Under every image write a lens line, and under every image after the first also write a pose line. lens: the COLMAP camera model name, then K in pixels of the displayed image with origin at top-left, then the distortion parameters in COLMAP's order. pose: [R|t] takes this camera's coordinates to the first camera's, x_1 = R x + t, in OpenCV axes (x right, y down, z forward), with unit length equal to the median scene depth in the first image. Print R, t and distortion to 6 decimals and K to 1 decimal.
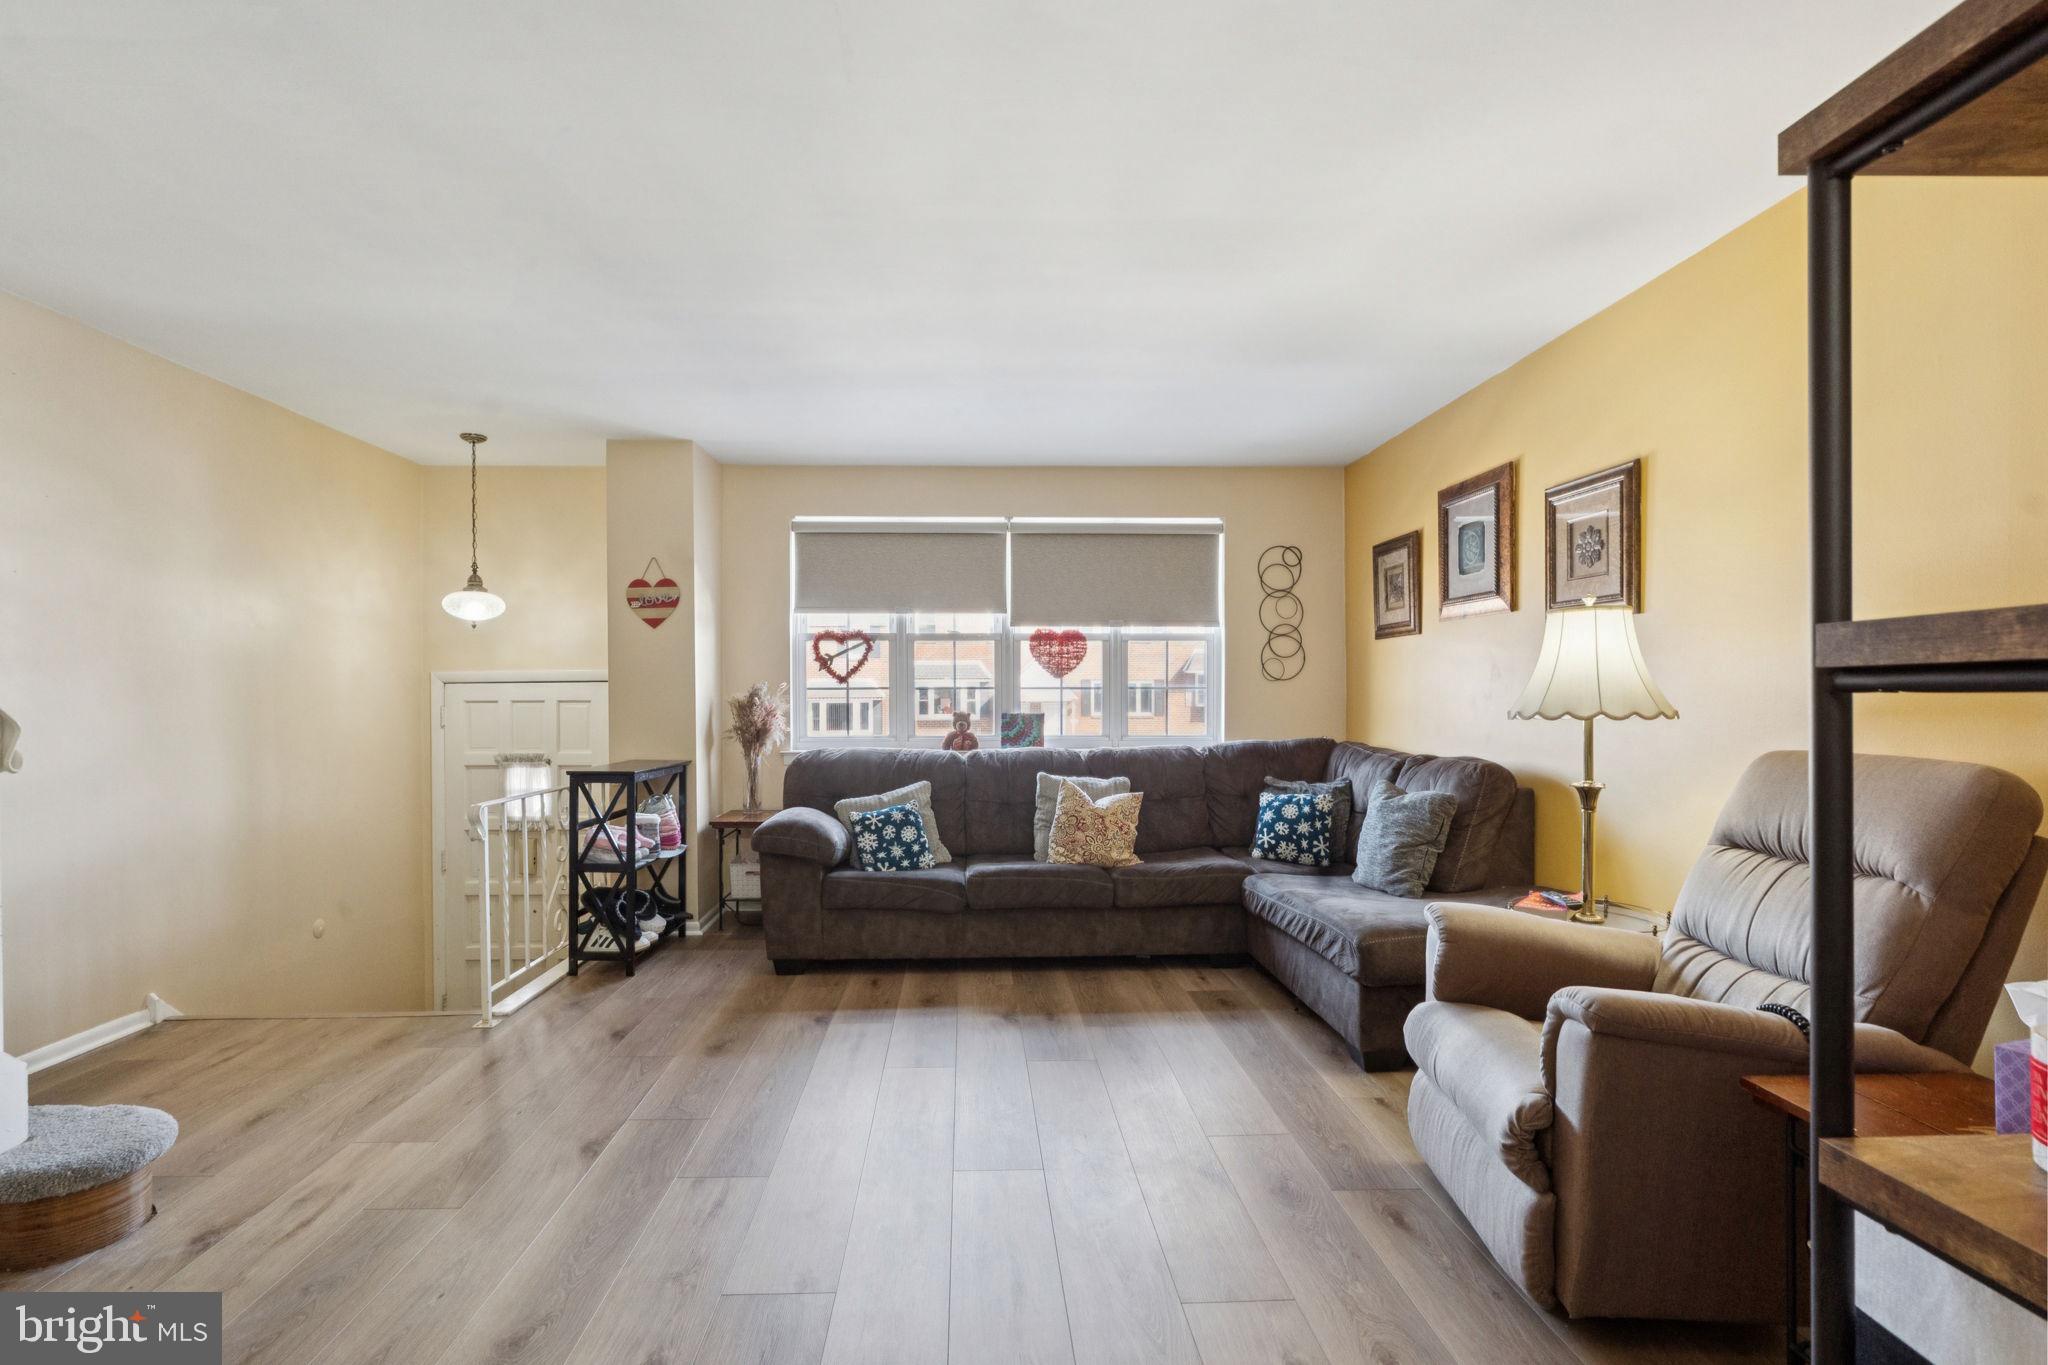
lens RADIAL K [[1044.3, 0, 1002.5], [0, 1044.3, 691.2], [0, 0, 1]] dist [-0.001795, -0.000109]
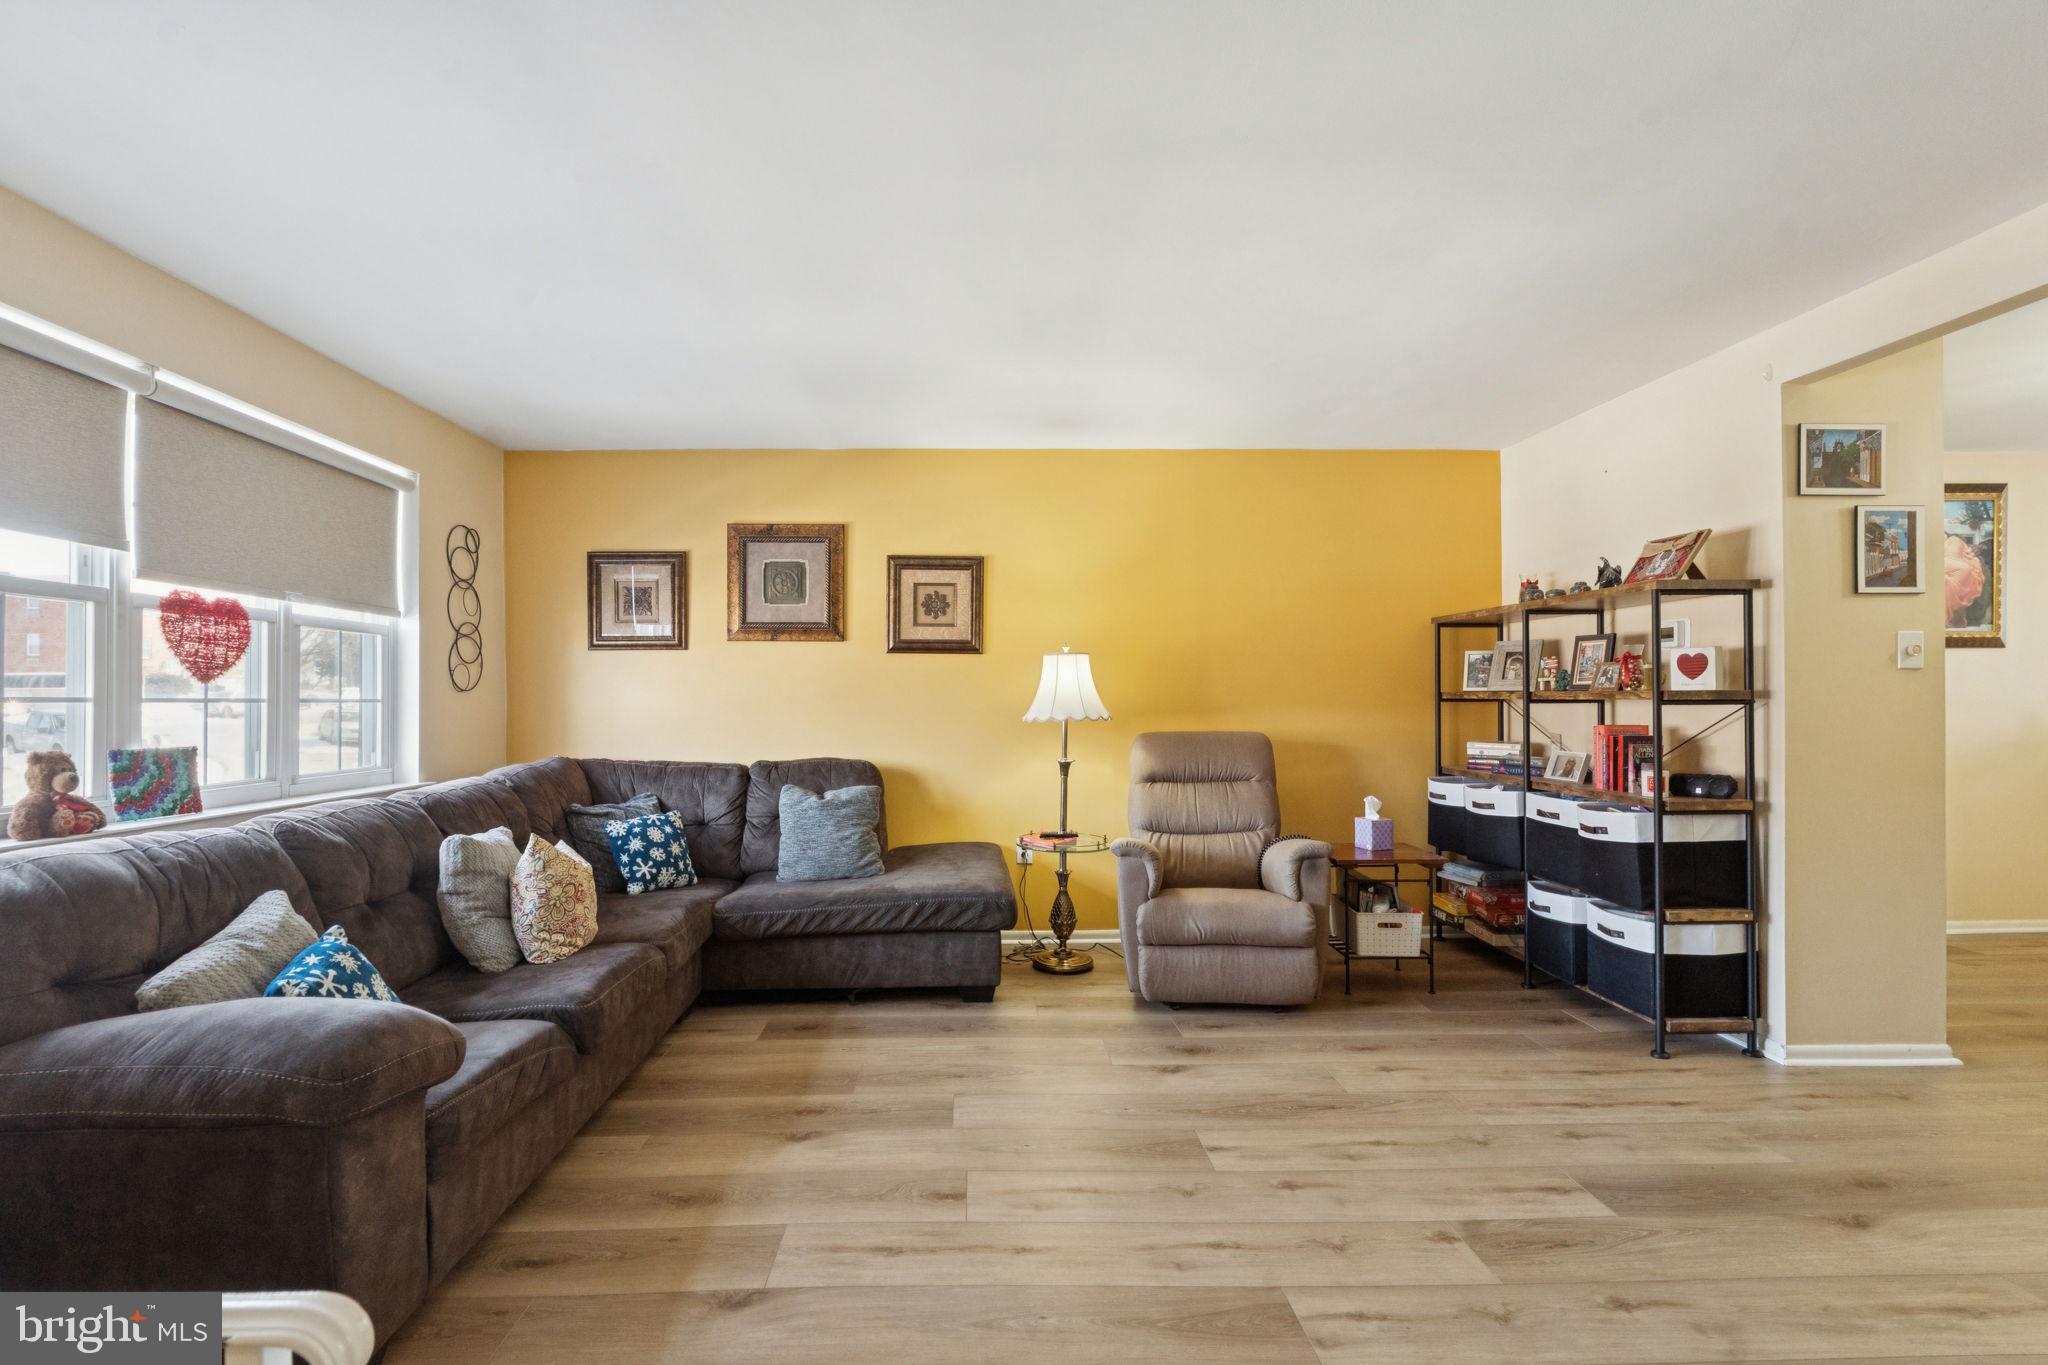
lens RADIAL K [[952.4, 0, 977.6], [0, 952.4, 686.6], [0, 0, 1]] dist [-0.006368, -0.000040]
pose [[-0.049674, 0.015488, 0.998645, -0.574652], [0.001851, 0.999879, -0.015415, -0.002045], [-0.998764, 0.001083, -0.049696, 0.752083]]
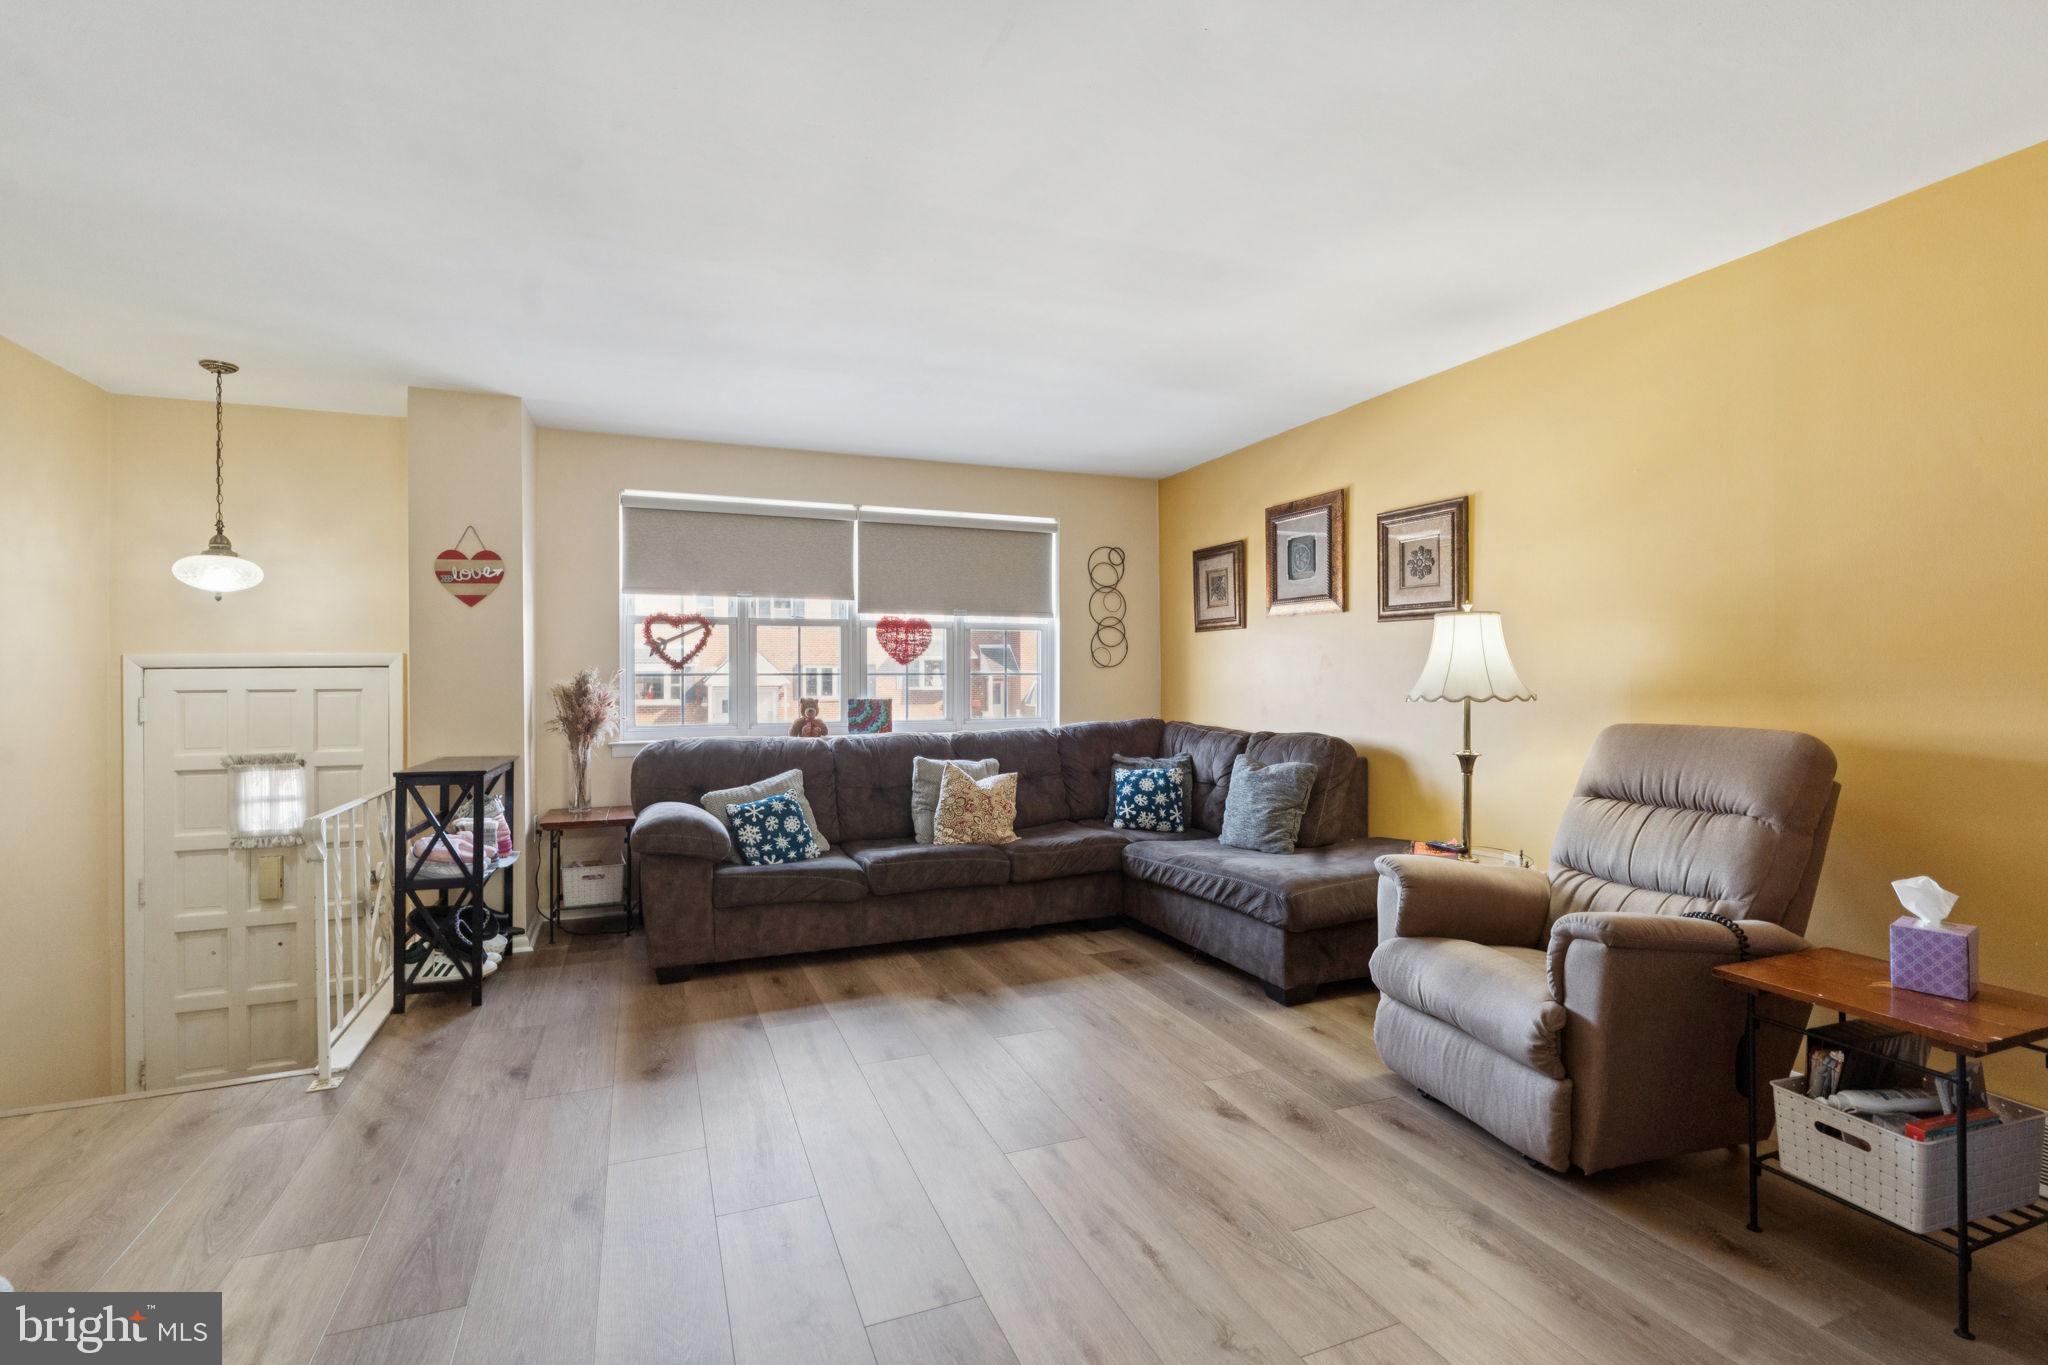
lens RADIAL K [[987.0, 0, 1052.7], [0, 987.0, 665.8], [0, 0, 1]] dist [-0.003051, -0.000286]
pose [[0.926990, 0.002978, 0.375074, -0.214784], [0.000194, 0.999965, -0.008418, -0.003692], [-0.375086, 0.007876, 0.926957, 0.053544]]
